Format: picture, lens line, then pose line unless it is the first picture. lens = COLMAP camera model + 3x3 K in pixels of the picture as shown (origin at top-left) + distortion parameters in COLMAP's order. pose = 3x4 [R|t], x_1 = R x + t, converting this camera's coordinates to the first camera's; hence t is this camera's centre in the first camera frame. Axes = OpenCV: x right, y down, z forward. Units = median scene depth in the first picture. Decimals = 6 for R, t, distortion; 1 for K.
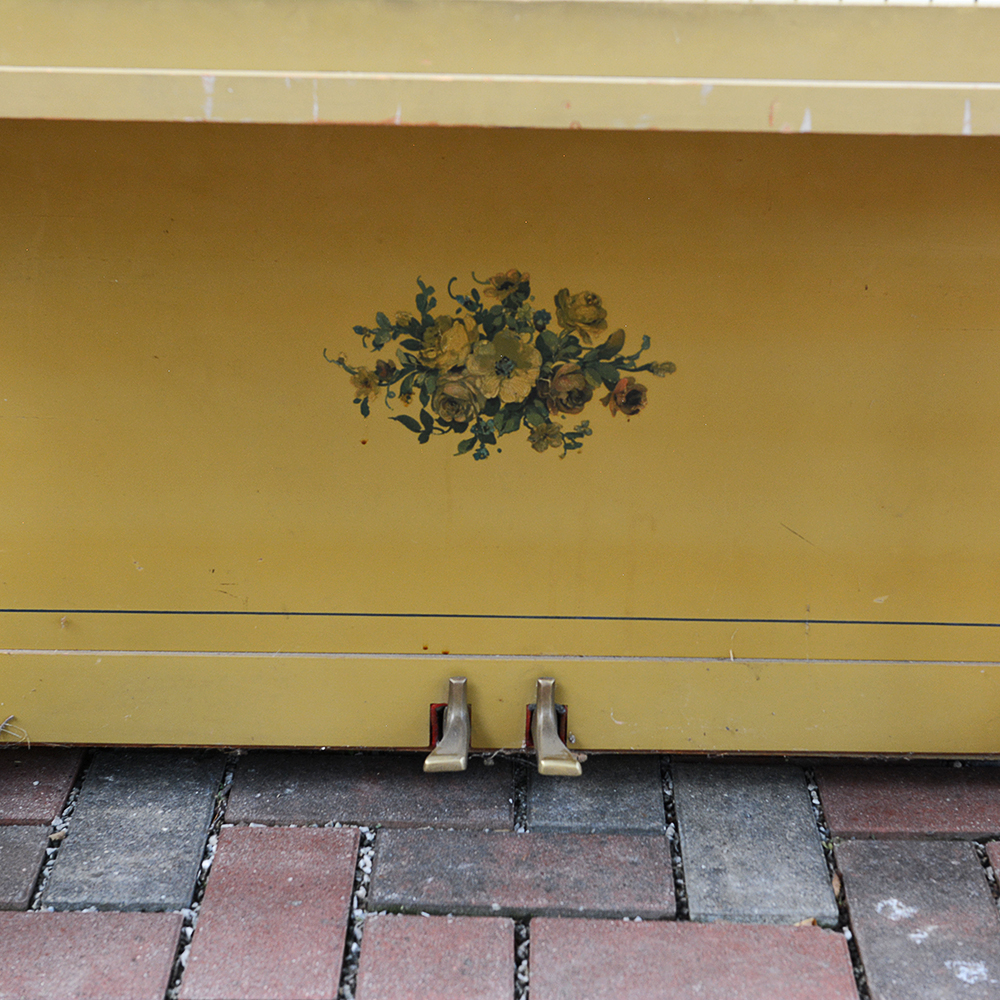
lens RADIAL K [[2694.0, 0, 500.0], [0, 2694.0, 500.0], [0, 0, 1]] dist [-0.051540, 0.483594]
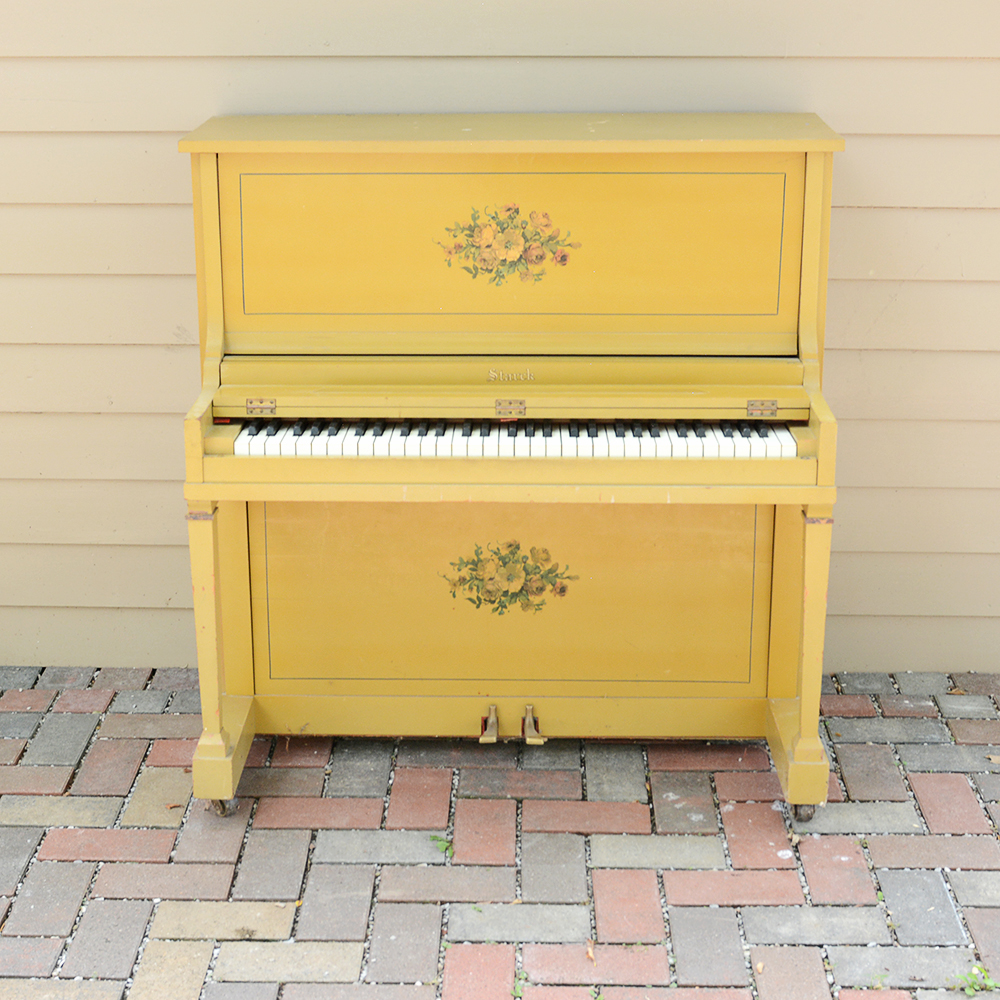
lens RADIAL K [[2031.4, 0, 456.8], [0, 2031.4, 499.5], [0, 0, 1]] dist [0.014892, 0.168661]
pose [[0.999429, -0.010484, -0.032122, 0.013214], [0.008480, 0.998046, -0.061903, -0.005978], [0.032708, 0.061595, 0.997565, -0.867263]]
